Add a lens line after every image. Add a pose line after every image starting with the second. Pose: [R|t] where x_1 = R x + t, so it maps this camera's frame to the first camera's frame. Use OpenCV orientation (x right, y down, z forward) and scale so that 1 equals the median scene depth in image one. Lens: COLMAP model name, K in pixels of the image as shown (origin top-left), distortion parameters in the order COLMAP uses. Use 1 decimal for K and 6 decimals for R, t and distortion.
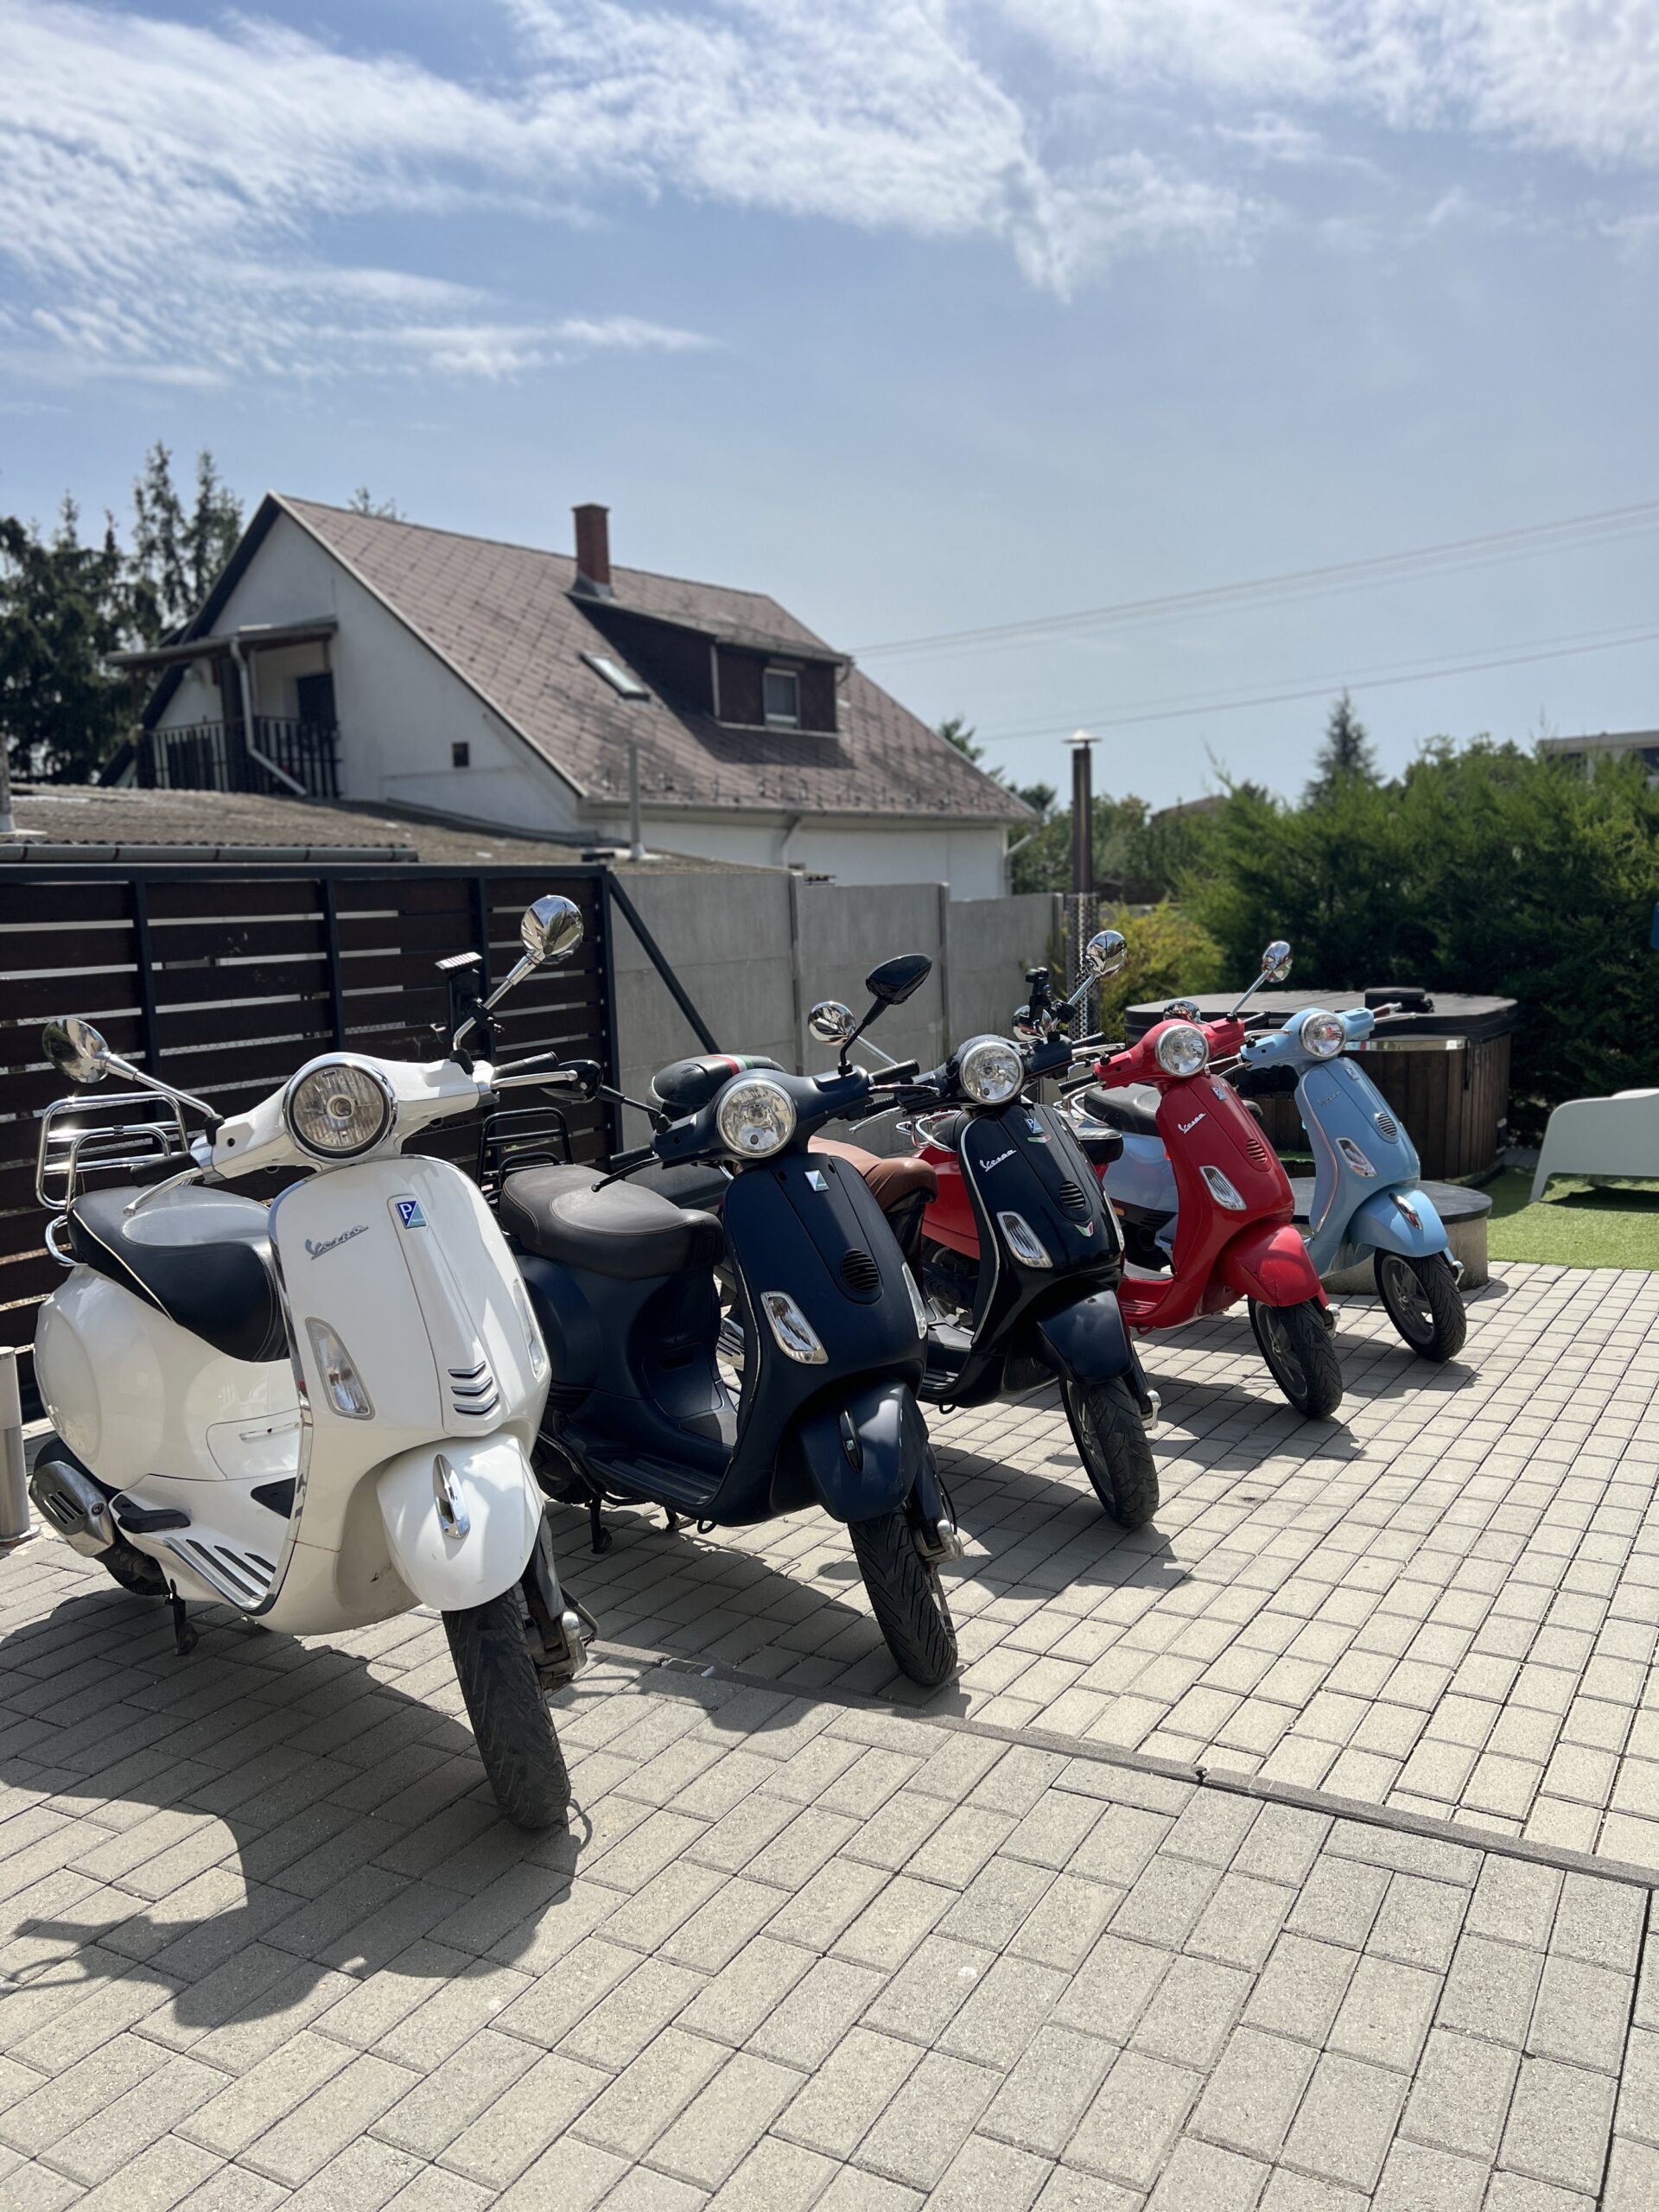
lens RADIAL K [[1665.9, 0, 824.6], [0, 1665.9, 1152.1], [0, 0, 1]] dist [0.053572, -0.057624]
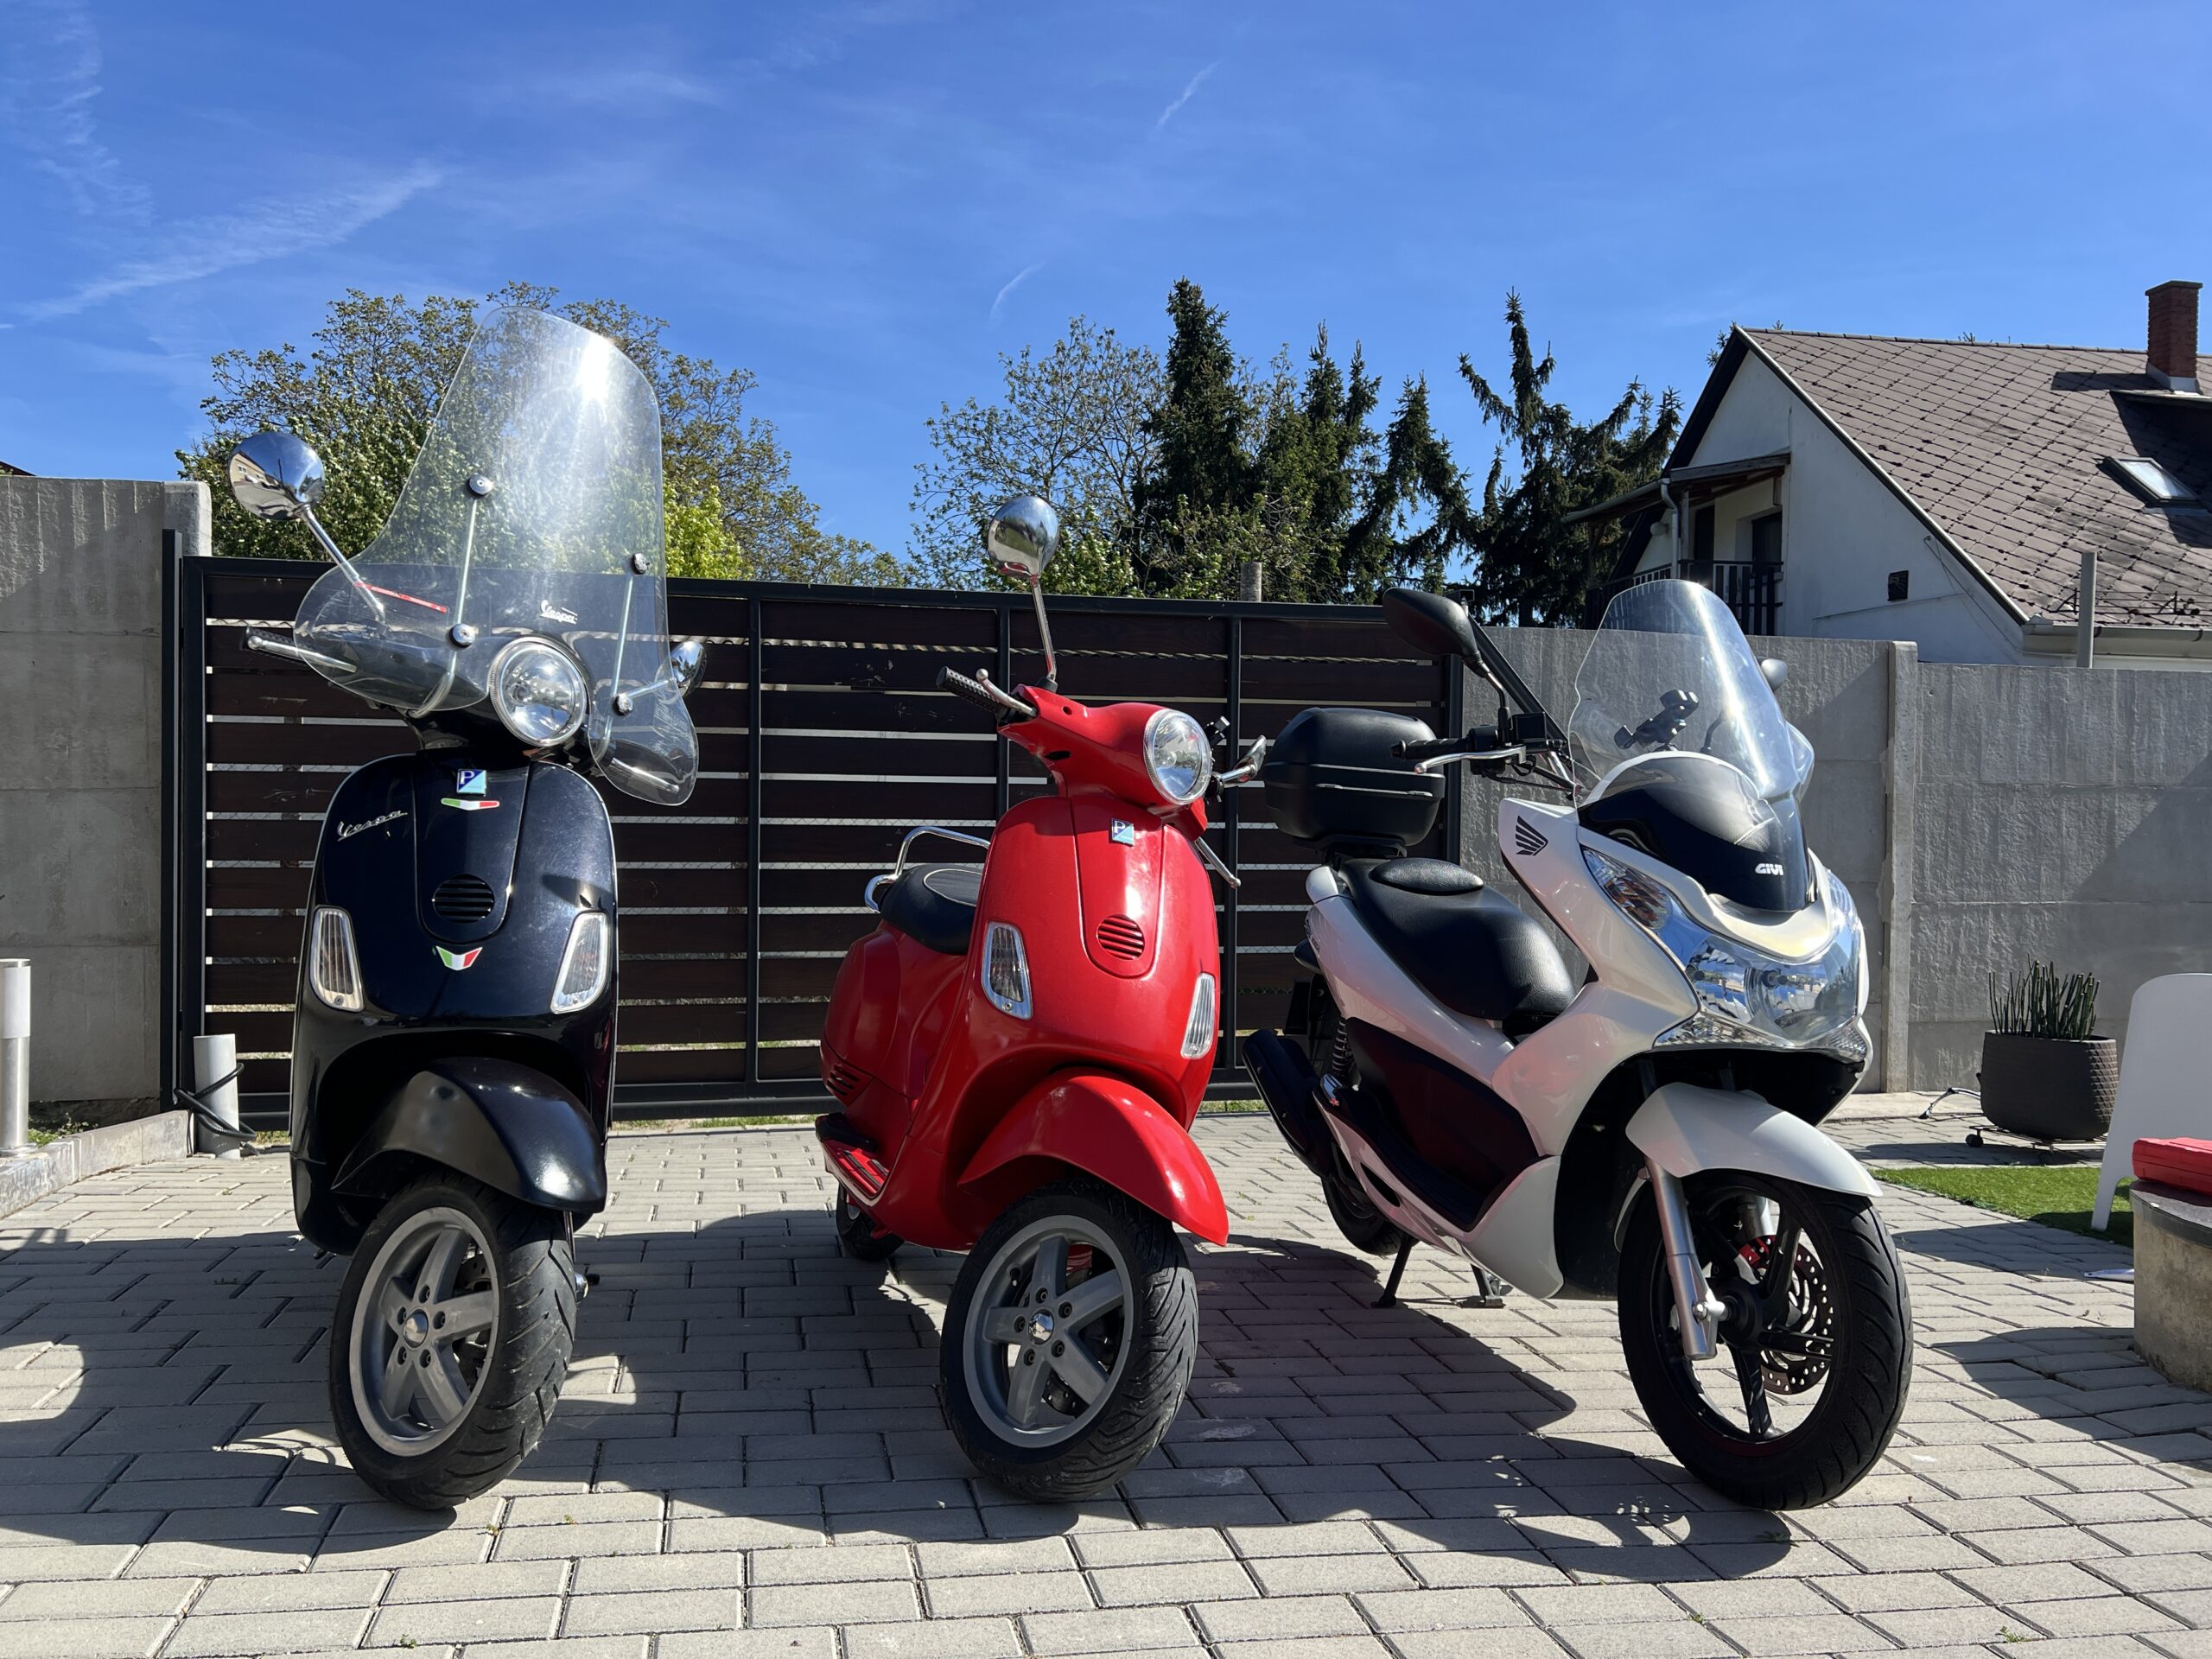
lens RADIAL K [[1665.9, 0, 1082.0], [0, 1665.9, 850.9], [0, 0, 1]] dist [0.053572, -0.057624]
pose [[0.686594, 0.060057, -0.724556, 0.375927], [-0.145167, 0.987839, -0.055680, 0.008681], [0.712401, 0.143411, 0.686963, 0.421044]]
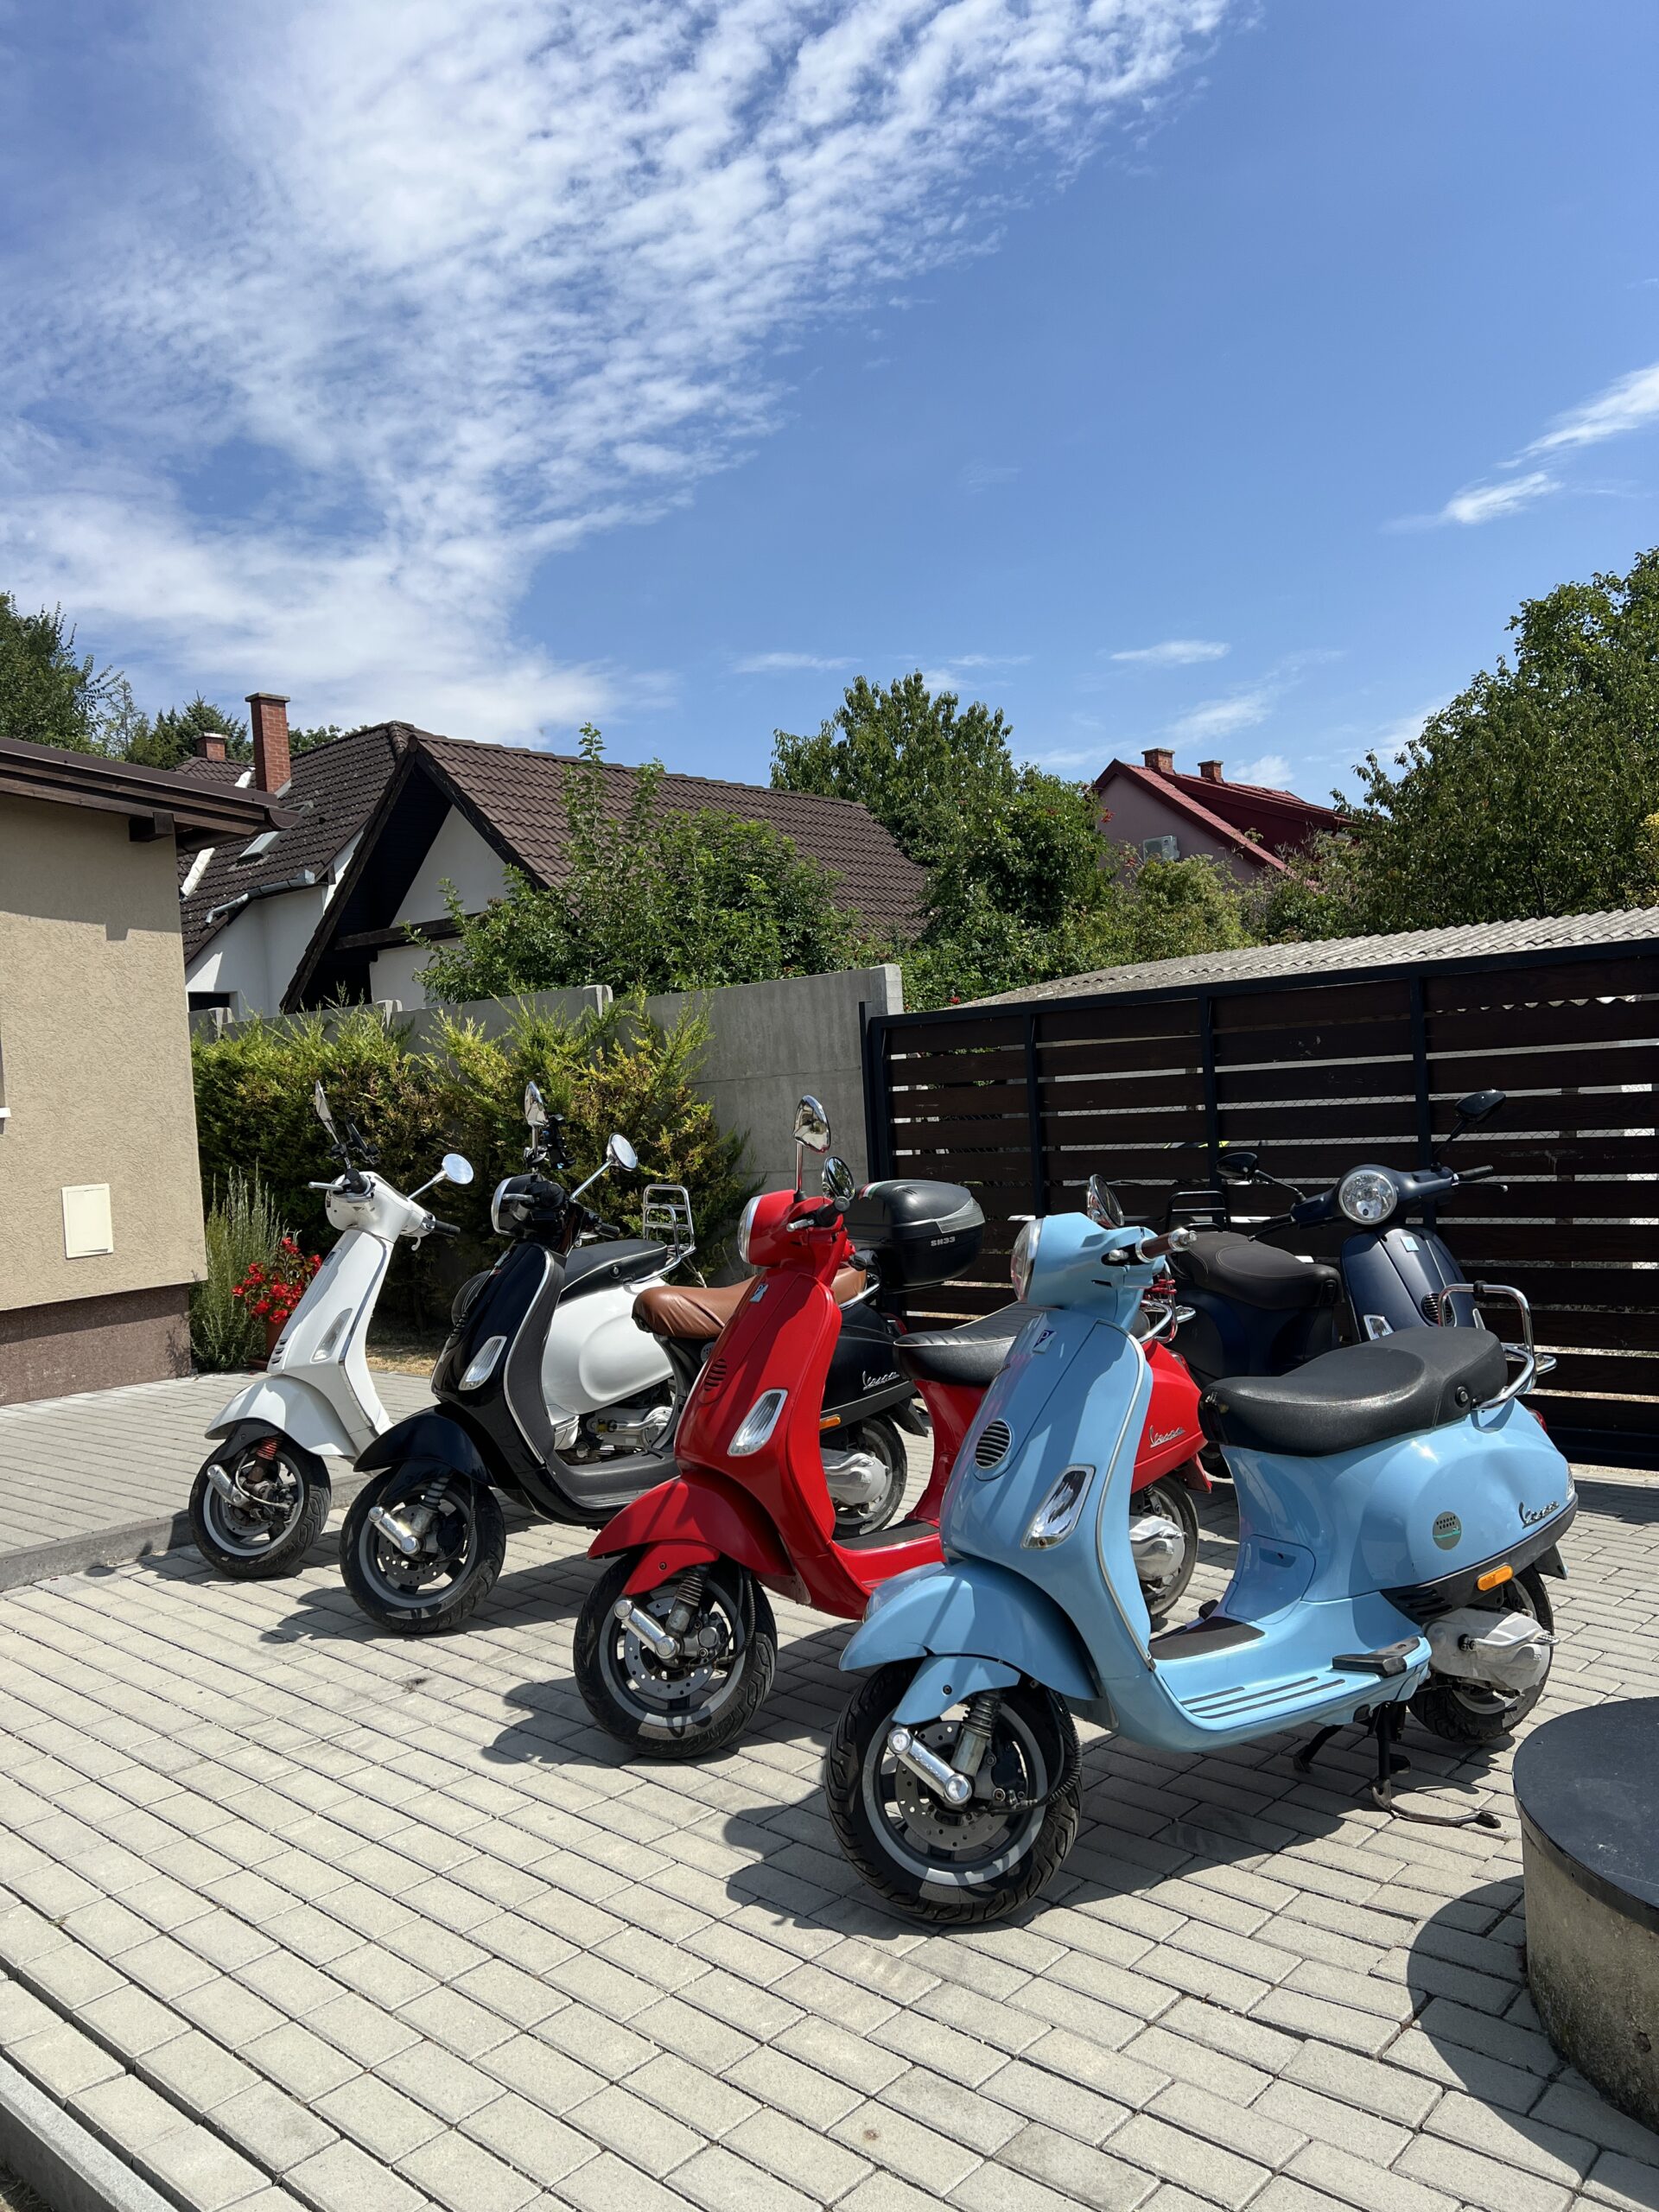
lens RADIAL K [[1665.9, 0, 823.0], [0, 1665.9, 1098.7], [0, 0, 1]] dist [0.053572, -0.057624]
pose [[-0.173455, 0.044838, -0.983820, 0.679838], [-0.084888, 0.994565, 0.060294, -0.119385], [0.981176, 0.093973, -0.168706, 0.809004]]
